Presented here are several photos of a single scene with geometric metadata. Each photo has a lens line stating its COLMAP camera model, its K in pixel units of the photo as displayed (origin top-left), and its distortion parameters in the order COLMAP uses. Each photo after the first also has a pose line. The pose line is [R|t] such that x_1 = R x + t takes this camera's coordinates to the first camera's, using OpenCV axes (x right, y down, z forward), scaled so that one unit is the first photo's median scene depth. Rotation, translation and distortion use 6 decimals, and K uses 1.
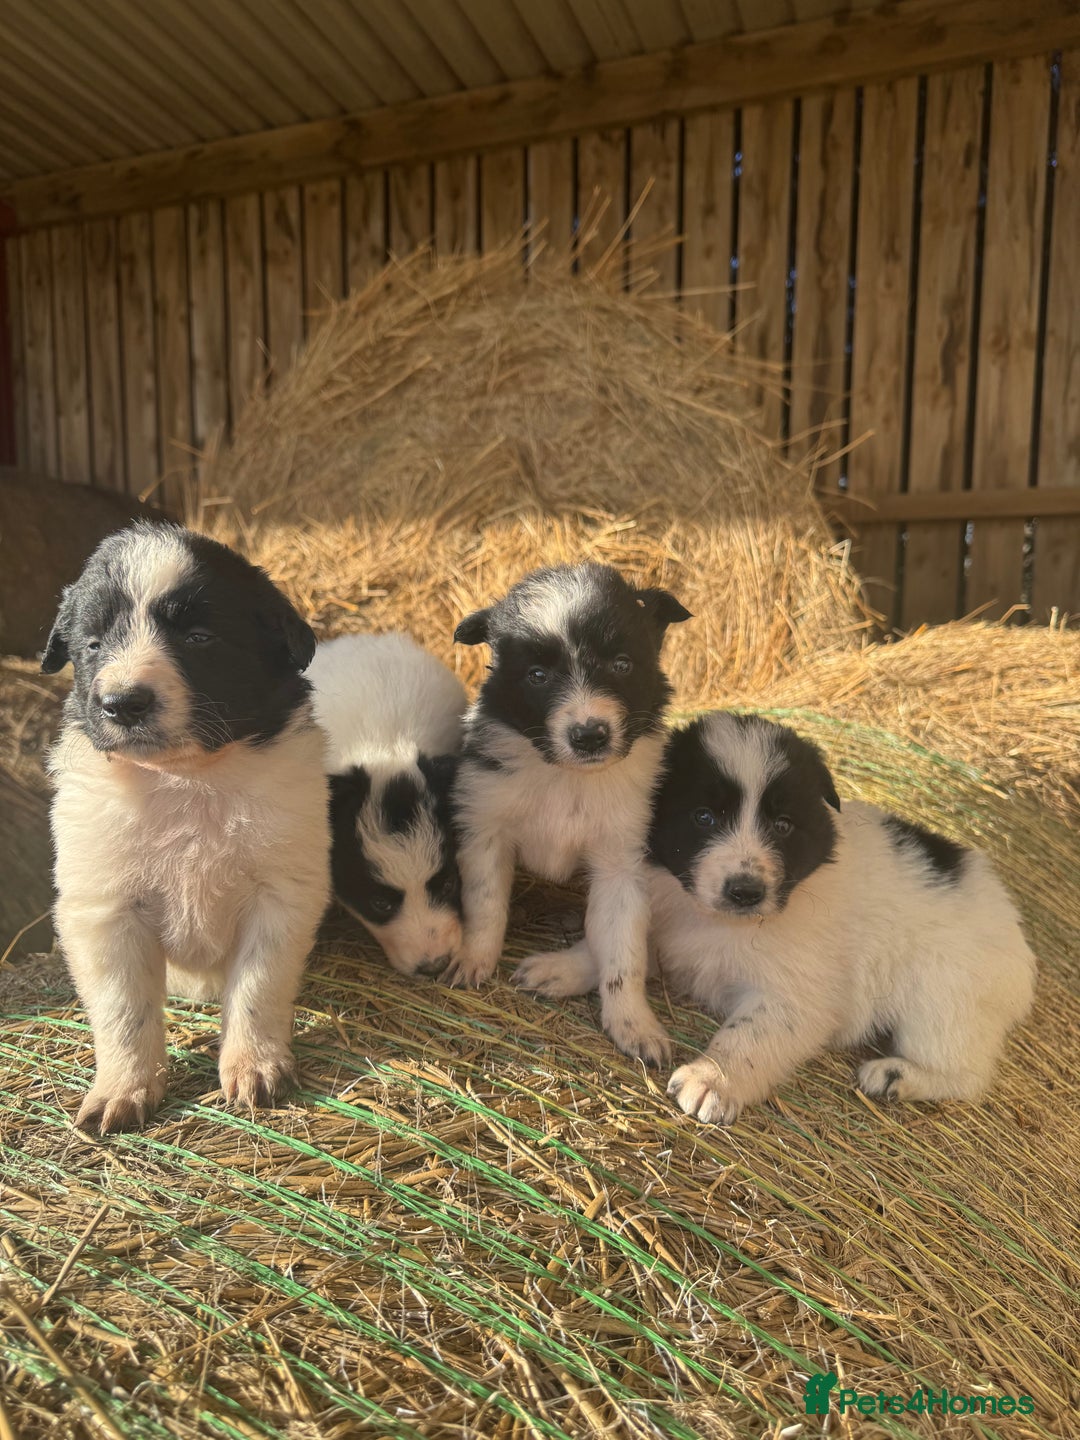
lens RADIAL K [[1029.1, 0, 541.6], [0, 1029.1, 736.2], [0, 0, 1]] dist [-0.008363, -0.009170]
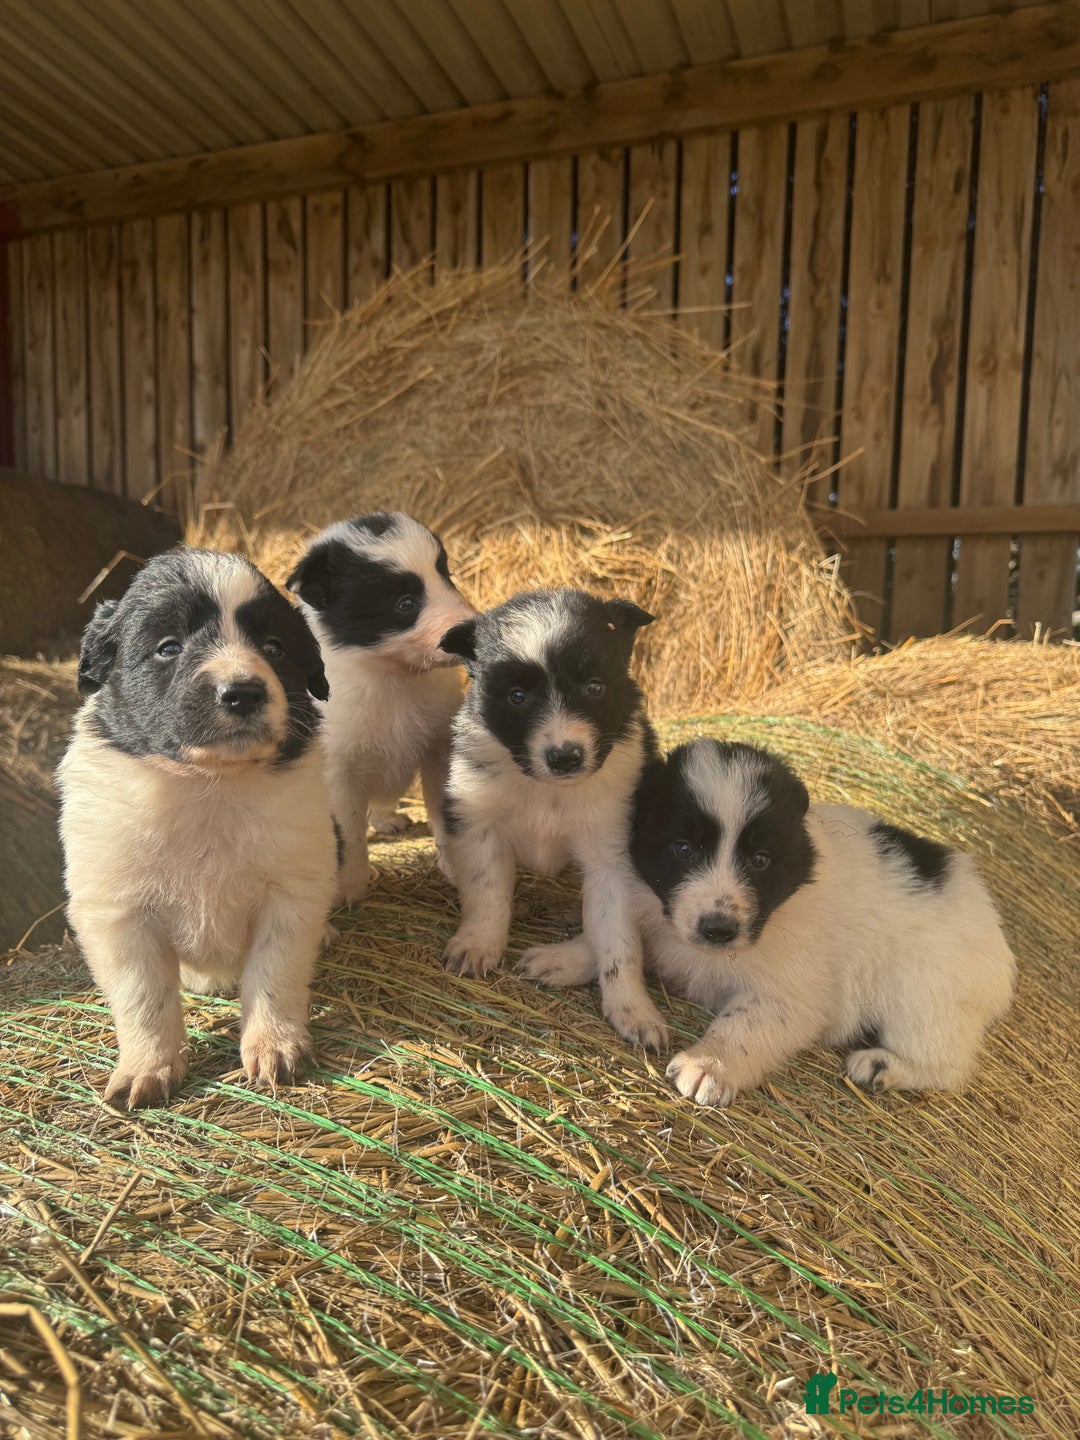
lens RADIAL K [[1025.1, 0, 546.2], [0, 1025.1, 726.1], [0, 0, 1]] dist [0.002831, -0.024059]
pose [[0.999804, 0.013549, 0.014466, -0.022081], [-0.013297, 0.999761, -0.017328, 0.008514], [-0.014697, 0.017133, 0.999745, -0.056786]]
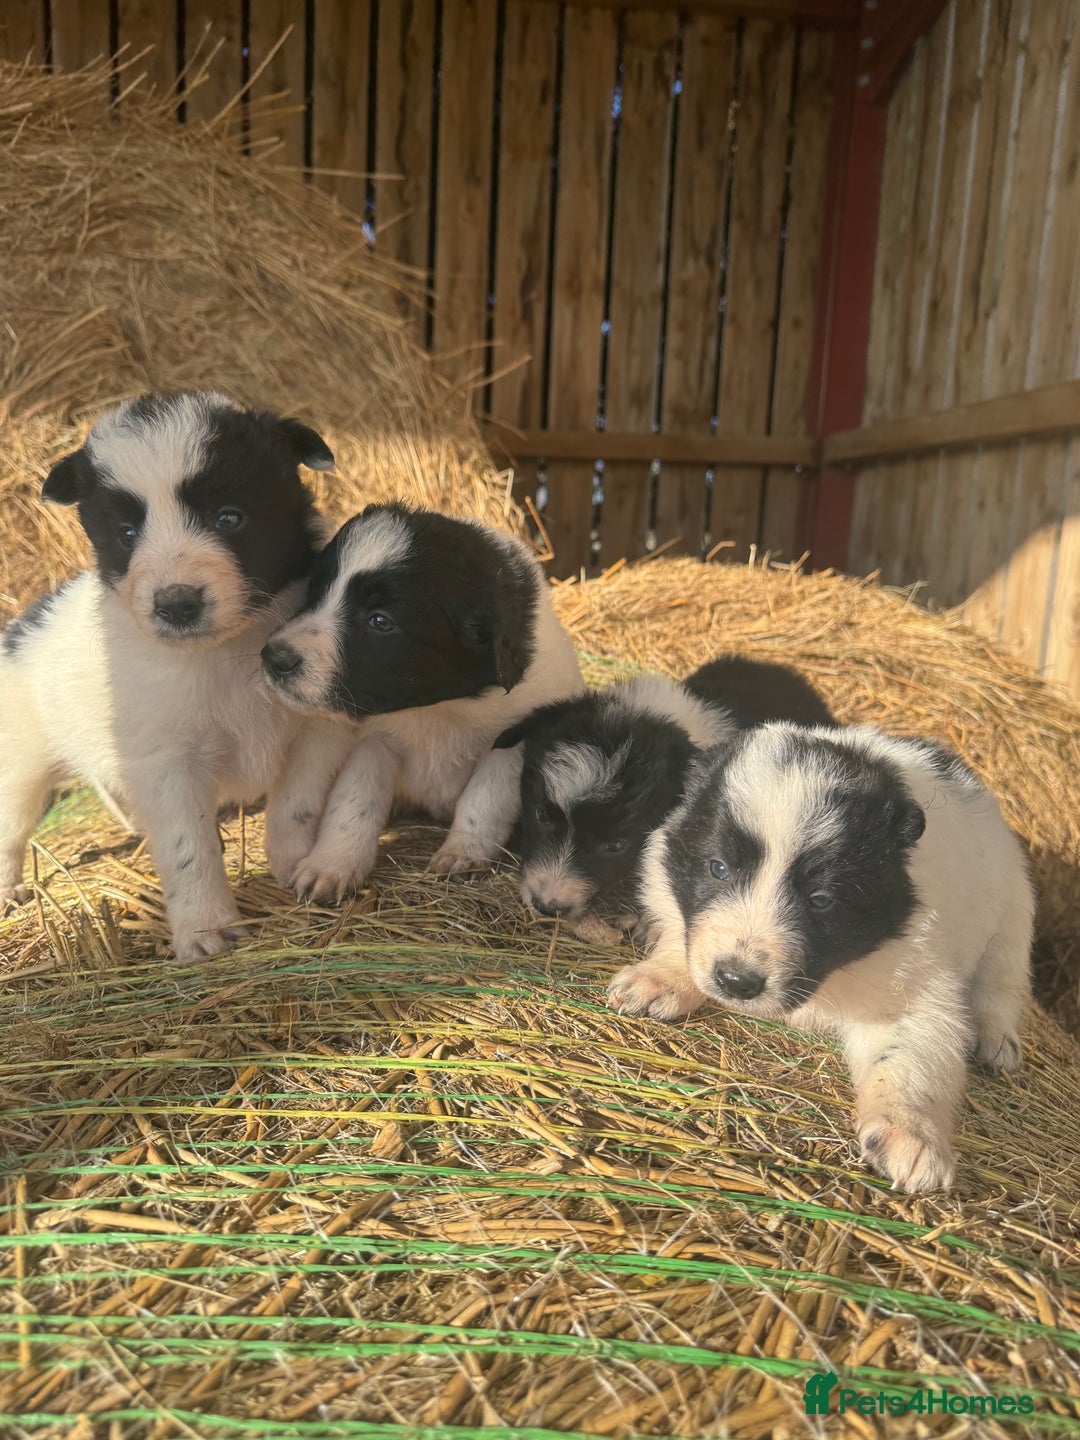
lens RADIAL K [[1033.5, 0, 556.0], [0, 1033.5, 720.6], [0, 0, 1]] dist [0.007222, -0.026636]
pose [[0.879490, -0.043837, 0.473894, -0.543113], [0.019133, 0.998201, 0.056827, -0.027633], [-0.475533, -0.040912, 0.878746, 0.453260]]
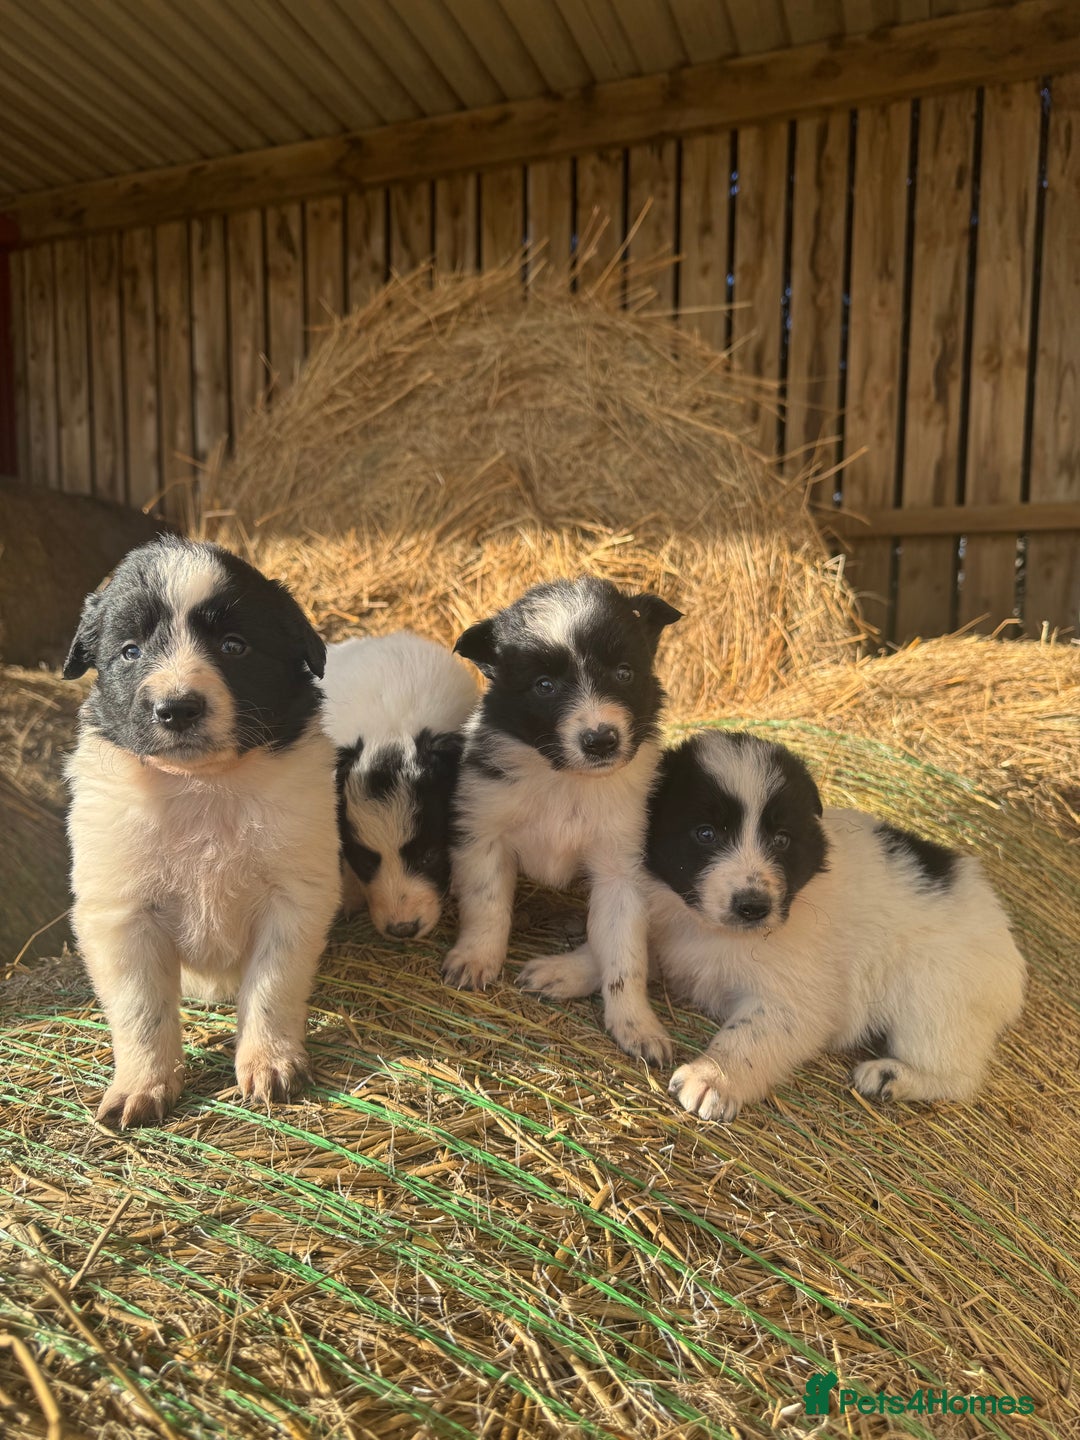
lens RADIAL K [[1026.0, 0, 541.5], [0, 1026.0, 732.6], [0, 0, 1]] dist [-0.001970, -0.018136]
pose [[0.999984, 0.003636, 0.004234, -0.012100], [-0.003574, 0.999889, -0.014488, 0.002933], [-0.004286, 0.014472, 0.999886, -0.036204]]
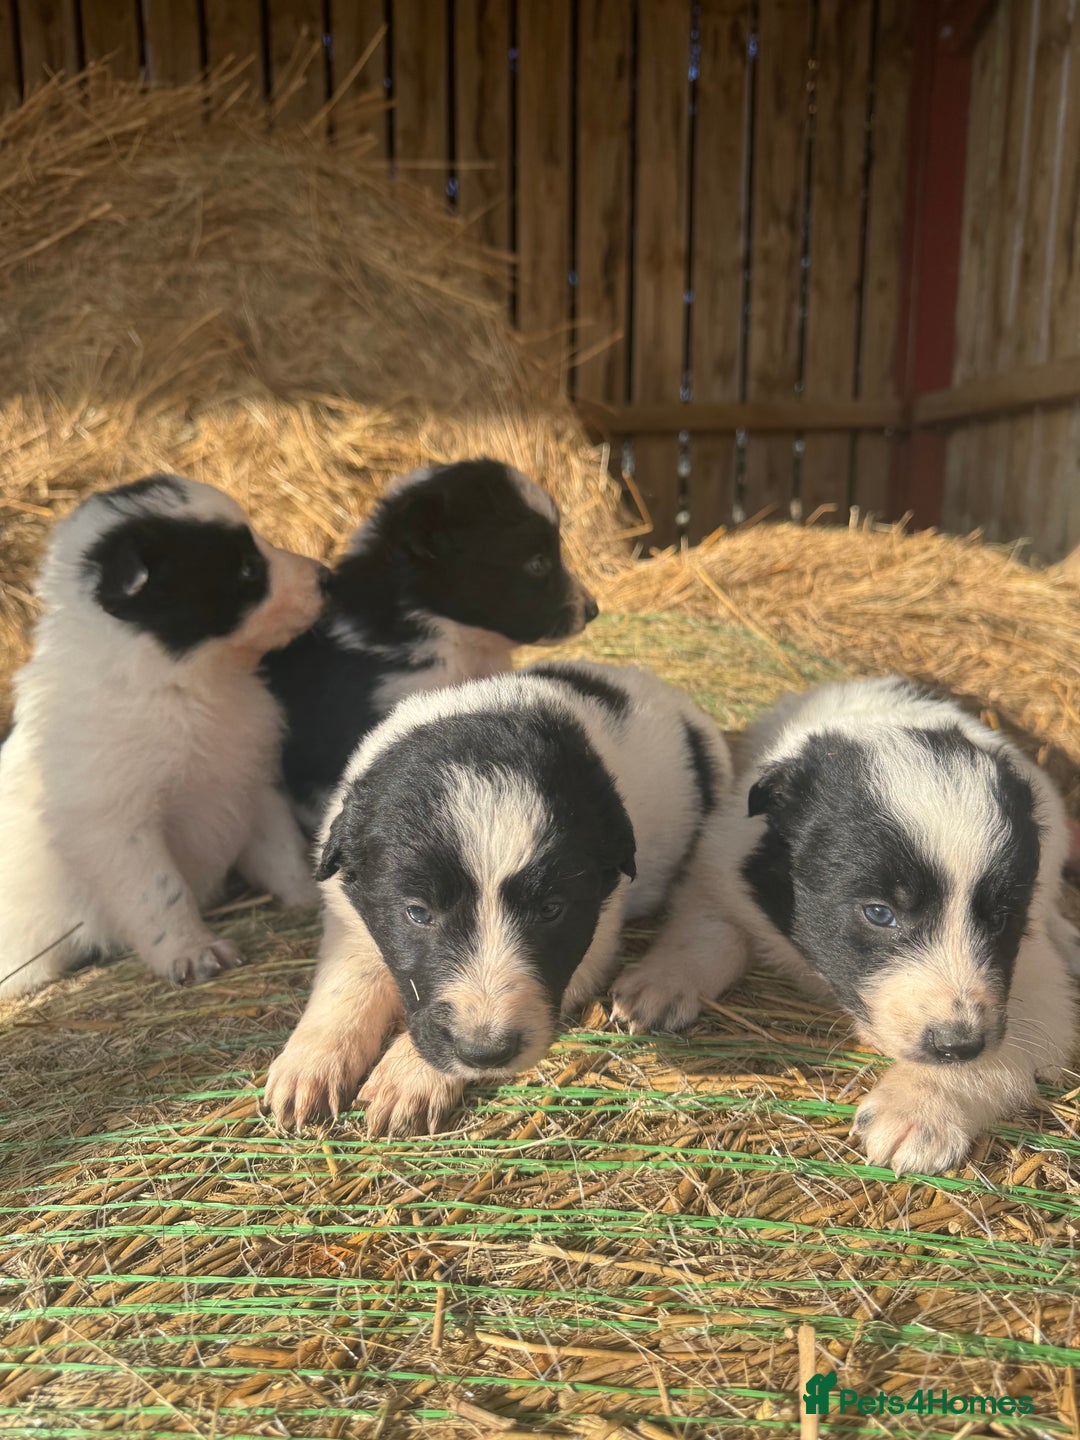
lens RADIAL K [[1038.7, 0, 551.2], [0, 1038.7, 727.7], [0, 0, 1]] dist [-0.026529, 0.002014]
pose [[0.914076, -0.078356, 0.397901, -0.671447], [0.050078, 0.995456, 0.080988, -0.004749], [-0.402439, -0.054104, 0.913847, 0.377554]]
